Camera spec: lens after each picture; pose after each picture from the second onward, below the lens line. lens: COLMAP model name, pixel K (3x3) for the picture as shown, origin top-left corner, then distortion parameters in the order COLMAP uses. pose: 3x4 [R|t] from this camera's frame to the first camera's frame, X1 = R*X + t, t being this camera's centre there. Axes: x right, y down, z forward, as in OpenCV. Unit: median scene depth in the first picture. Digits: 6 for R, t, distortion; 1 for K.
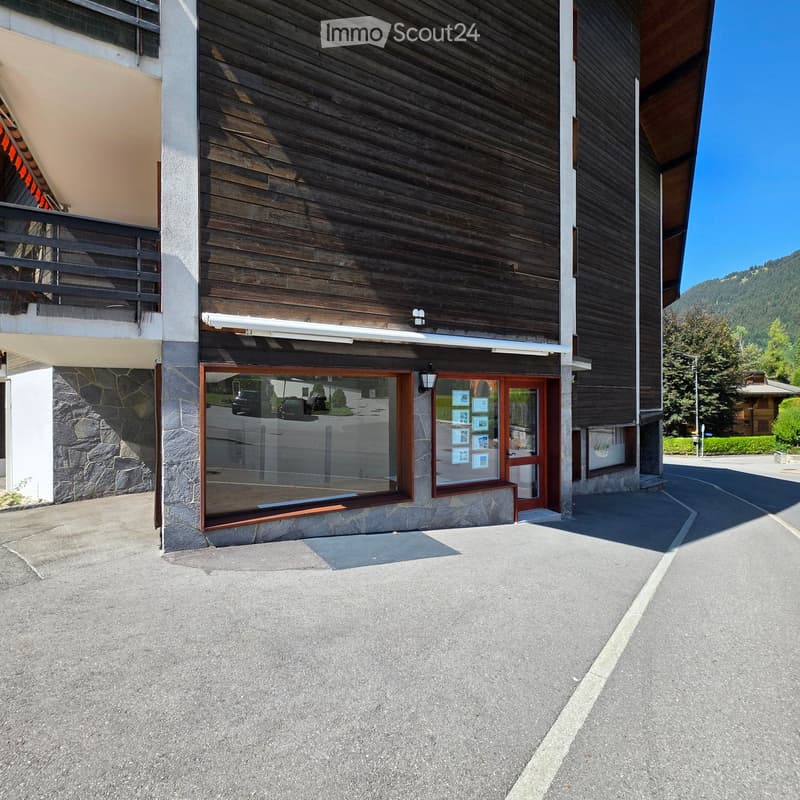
lens RADIAL K [[425.2, 0, 404.1], [0, 425.2, 400.0], [0, 0, 1]] dist [0.005406, -0.000993]
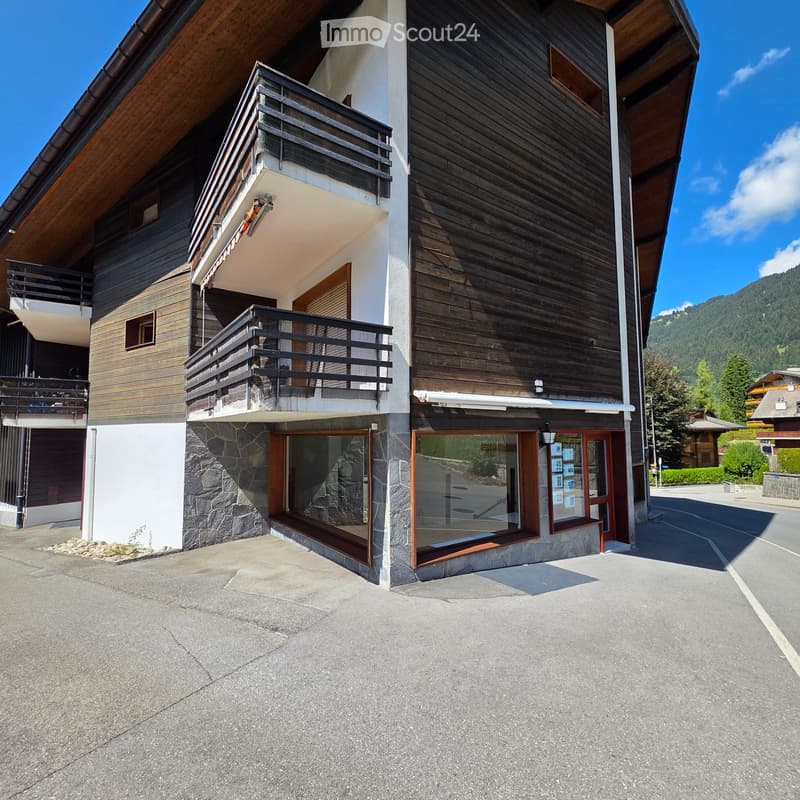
lens RADIAL K [[425.2, 0, 404.1], [0, 425.2, 400.0], [0, 0, 1]] dist [0.005406, -0.000993]
pose [[0.993879, 0.004234, 0.110396, -0.481946], [0.004286, 0.997035, -0.076829, -0.059313], [-0.110394, 0.076832, 0.990914, -0.180878]]
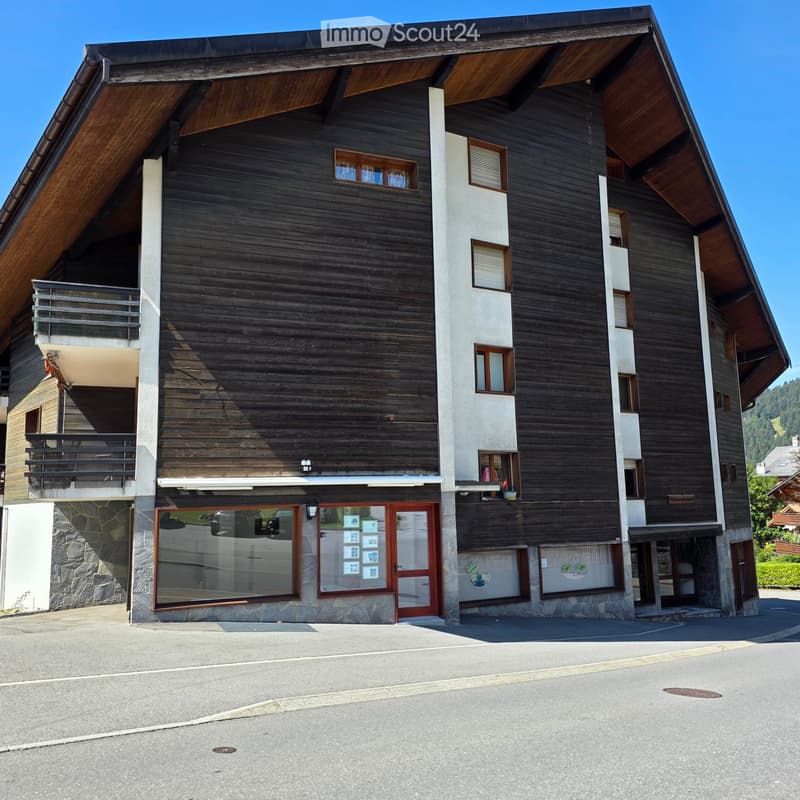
lens RADIAL K [[716.0, 0, 398.4], [0, 716.0, 401.9], [0, 0, 1]] dist [0.107482, -0.155776]
pose [[0.986957, -0.039874, -0.155968, 0.701899], [0.017990, 0.990090, -0.139276, -0.065021], [0.159976, 0.134654, 0.977894, -1.285478]]
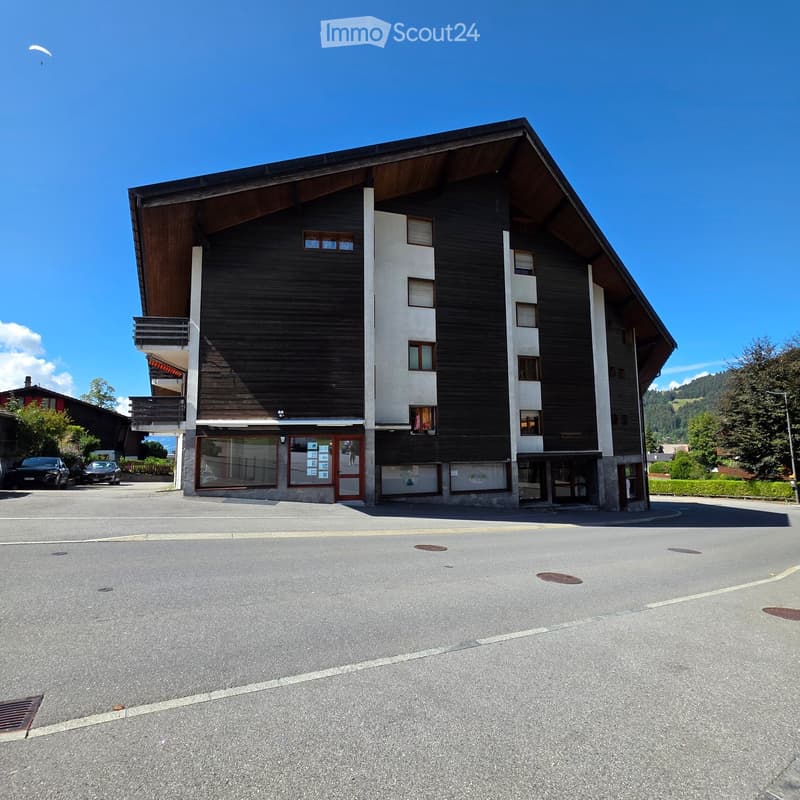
lens RADIAL K [[425.2, 0, 404.1], [0, 425.2, 400.0], [0, 0, 1]] dist [0.005406, -0.000993]
pose [[0.928796, -0.043604, -0.368017, 1.588447], [0.008202, 0.995229, -0.097217, -0.025694], [0.370501, 0.087276, 0.924723, -1.022848]]
